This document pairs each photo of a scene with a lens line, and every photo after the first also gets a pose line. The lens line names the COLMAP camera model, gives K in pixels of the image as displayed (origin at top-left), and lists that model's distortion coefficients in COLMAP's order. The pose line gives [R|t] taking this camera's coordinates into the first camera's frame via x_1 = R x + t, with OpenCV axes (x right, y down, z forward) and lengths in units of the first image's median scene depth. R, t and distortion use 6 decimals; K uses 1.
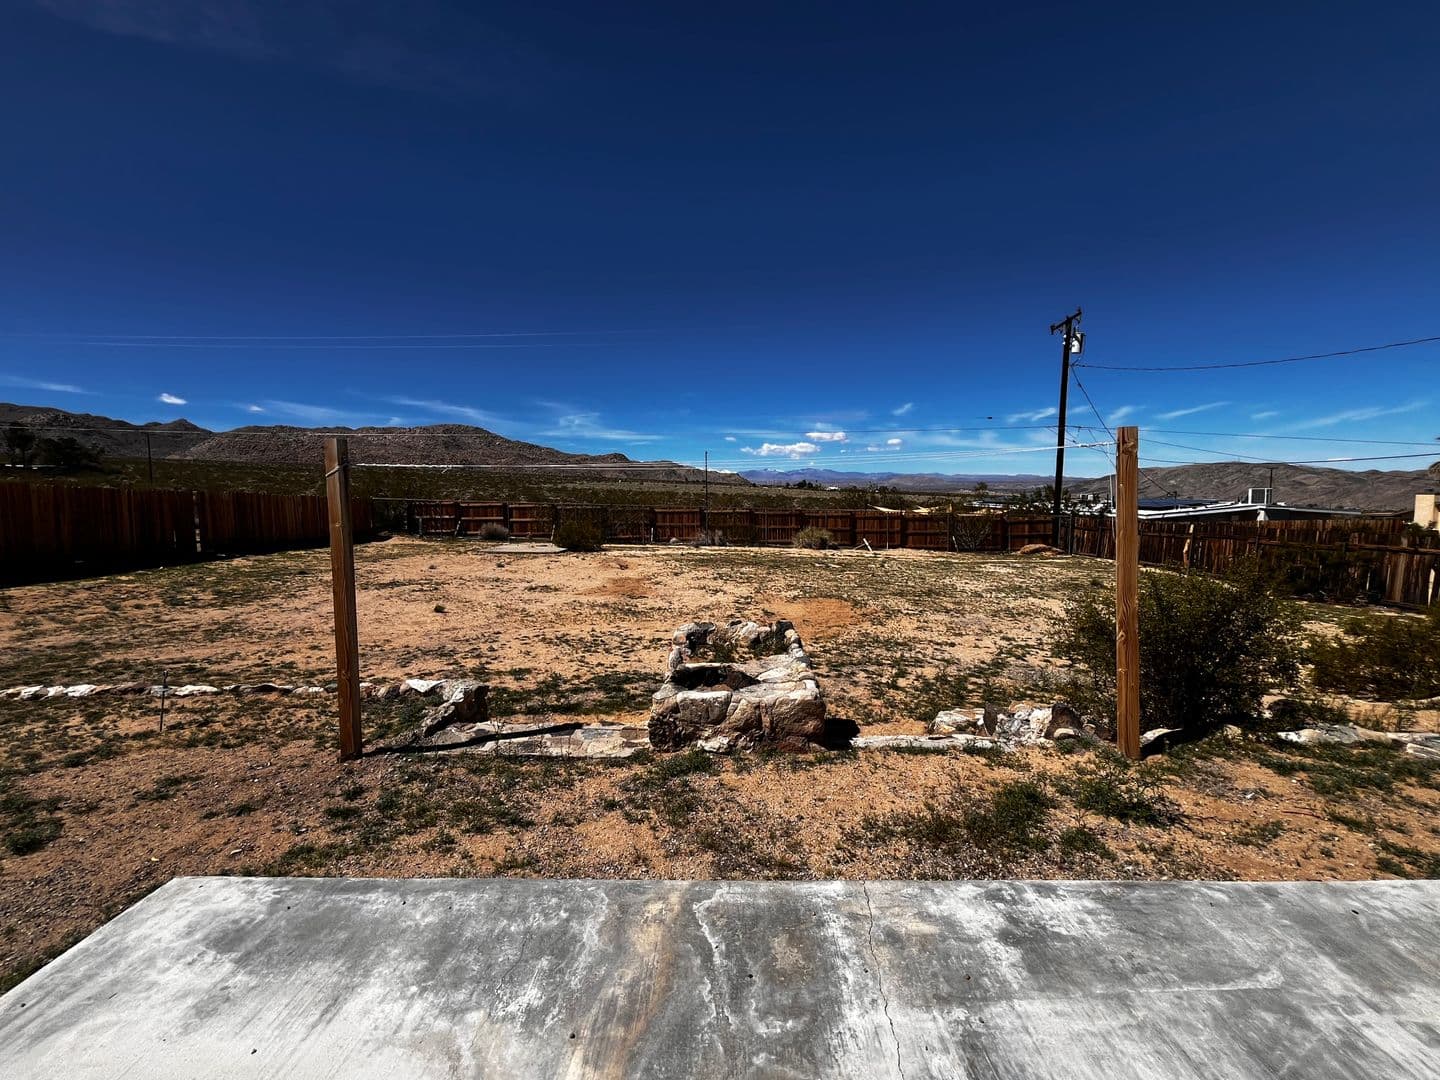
lens RADIAL K [[575.2, 0, 728.1], [0, 575.2, 527.8], [0, 0, 1]] dist [-0.007512, 0.000227]
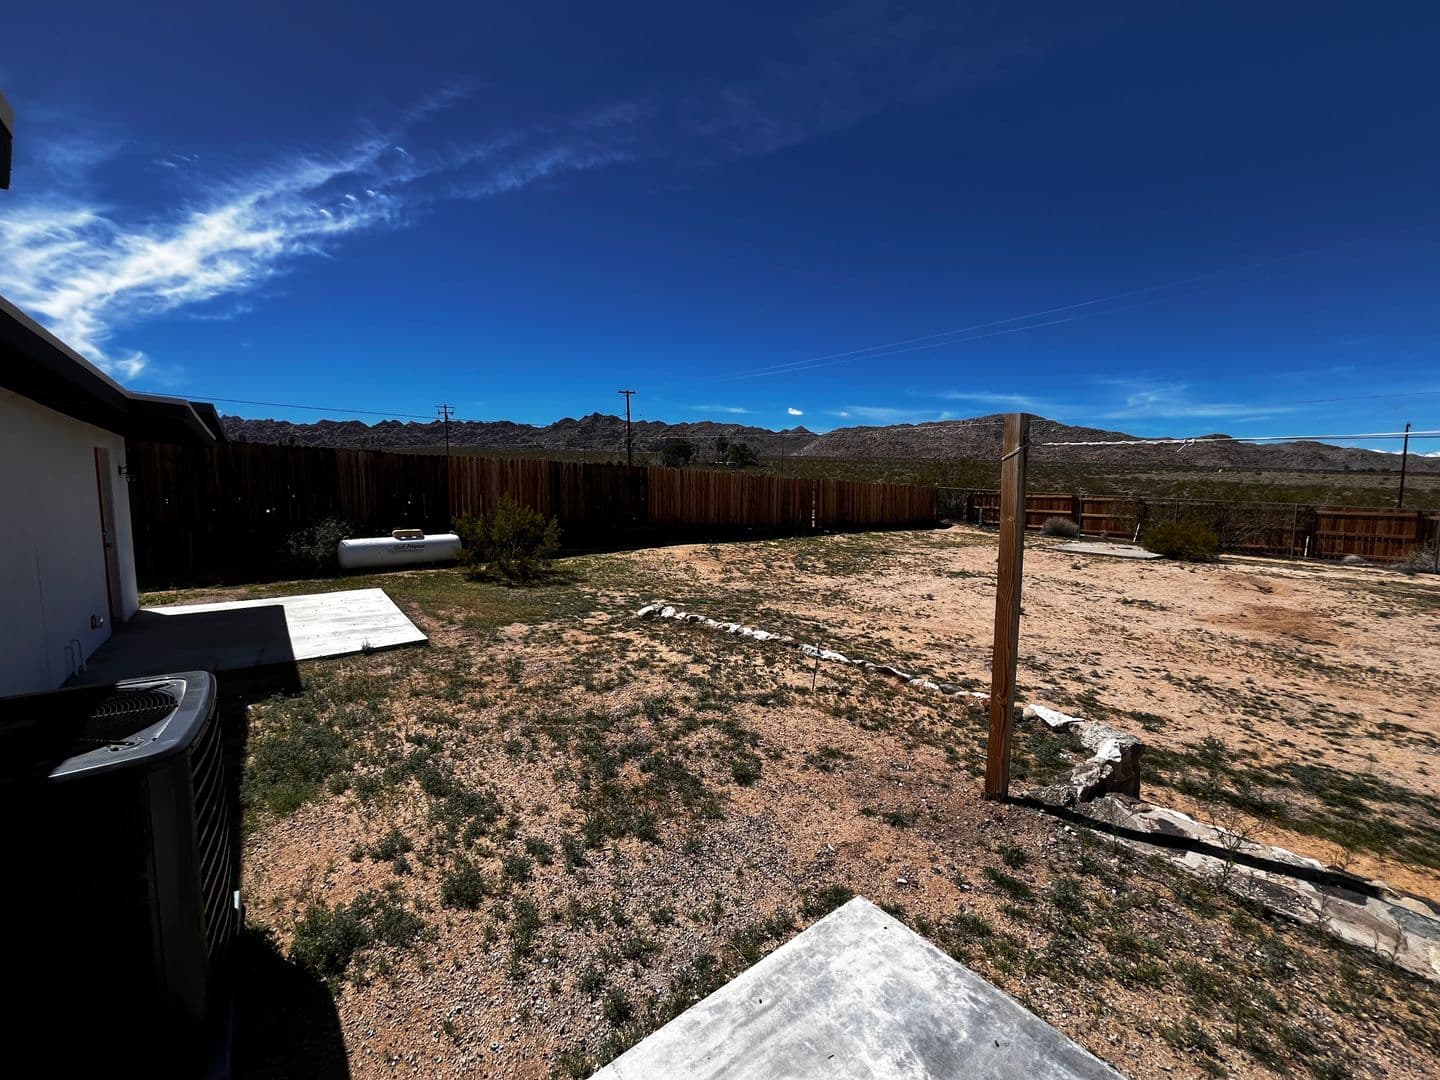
lens RADIAL K [[575.2, 0, 727.4], [0, 575.2, 536.0], [0, 0, 1]] dist [-0.007512, 0.000227]
pose [[0.639014, 0.080126, -0.765010, -0.102323], [-0.056843, 0.996759, 0.056919, -0.000719], [0.767092, 0.007113, 0.641498, 0.055881]]
